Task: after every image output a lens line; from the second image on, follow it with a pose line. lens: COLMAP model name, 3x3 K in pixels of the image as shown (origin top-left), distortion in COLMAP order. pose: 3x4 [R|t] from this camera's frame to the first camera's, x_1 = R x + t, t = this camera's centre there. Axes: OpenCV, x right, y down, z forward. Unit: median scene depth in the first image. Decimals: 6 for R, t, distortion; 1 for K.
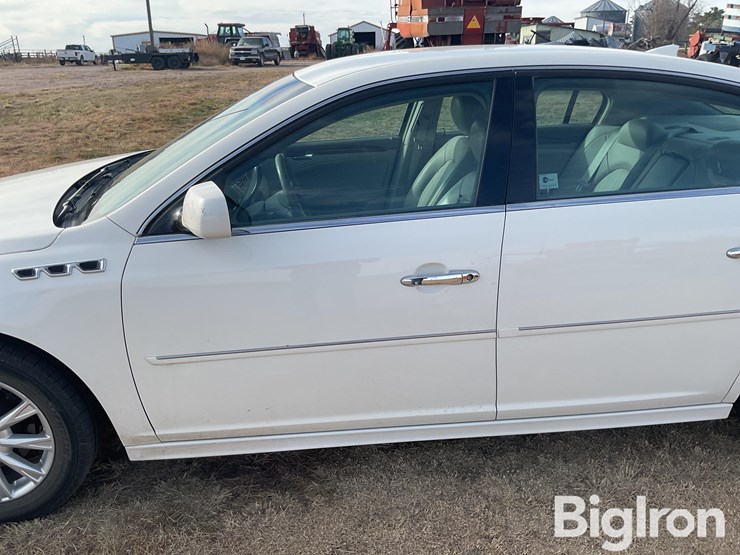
lens RADIAL K [[615.7, 0, 371.4], [0, 615.7, 280.2], [0, 0, 1]] dist [0.053393, -0.107723]
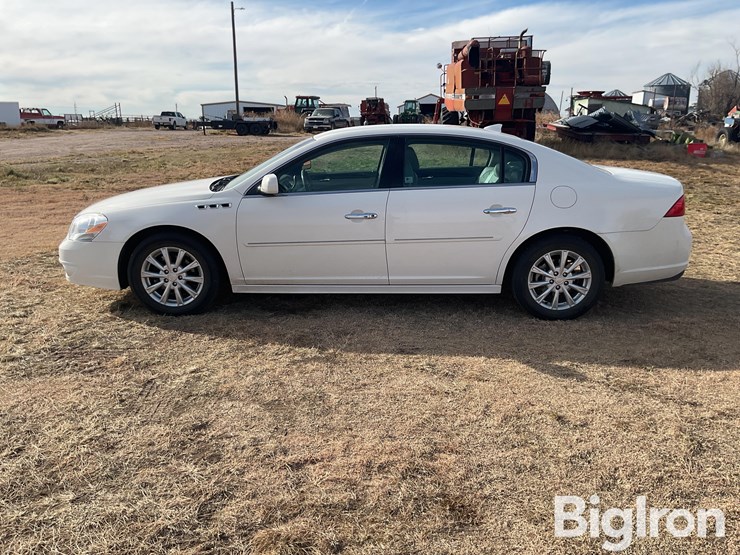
lens RADIAL K [[615.7, 0, 367.2], [0, 615.7, 280.1], [0, 0, 1]] dist [0.053393, -0.107723]
pose [[0.992970, 0.040563, -0.111202, 0.347883], [-0.051594, 0.993830, -0.098188, 0.408422], [0.106533, 0.103235, 0.988935, -1.166896]]
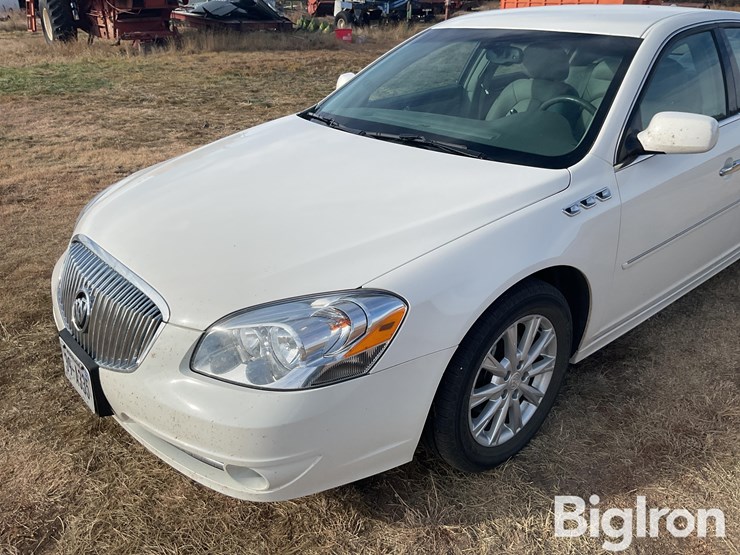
lens RADIAL K [[615.7, 0, 366.8], [0, 615.7, 280.6], [0, 0, 1]] dist [0.053393, -0.107723]
pose [[0.820980, -0.232966, 0.521267, -1.177768], [0.202944, 0.972418, 0.114965, -0.072946], [-0.533672, 0.011404, 0.845614, 0.190855]]
